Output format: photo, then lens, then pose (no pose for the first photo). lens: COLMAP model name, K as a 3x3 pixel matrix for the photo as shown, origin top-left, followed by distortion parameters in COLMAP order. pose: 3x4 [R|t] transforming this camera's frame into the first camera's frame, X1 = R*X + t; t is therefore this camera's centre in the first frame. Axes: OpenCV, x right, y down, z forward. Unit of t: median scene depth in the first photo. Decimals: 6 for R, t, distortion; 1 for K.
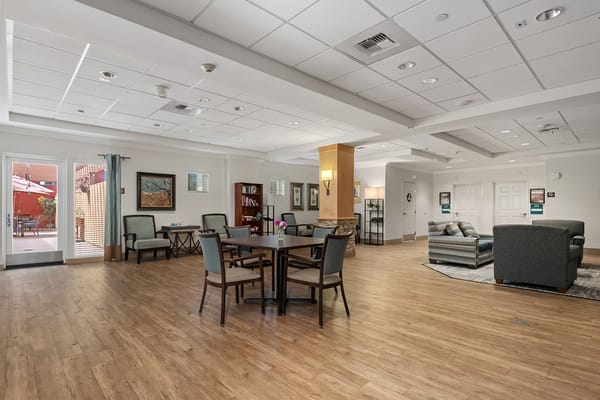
lens RADIAL K [[299.0, 0, 257.2], [0, 299.0, 199.6], [0, 0, 1]] dist [-0.001147, -0.000119]
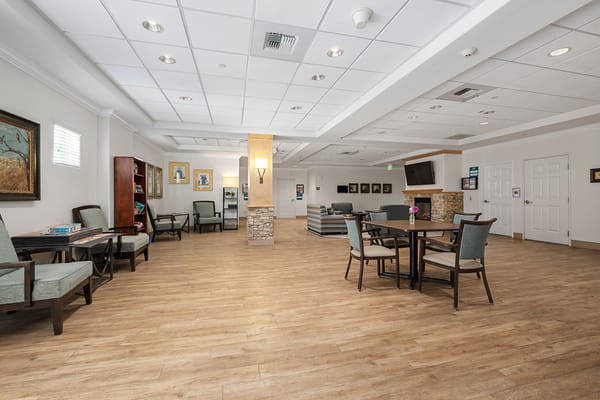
lens RADIAL K [[263.2, 0, 300.0], [0, 263.2, 200.0], [0, 0, 1]] dist [-0.015801, -0.000137]
pose [[0.432443, -0.012908, 0.901569, -0.474859], [-0.025542, 0.999321, 0.026559, 0.014432], [-0.901300, -0.034513, 0.431819, 0.463104]]
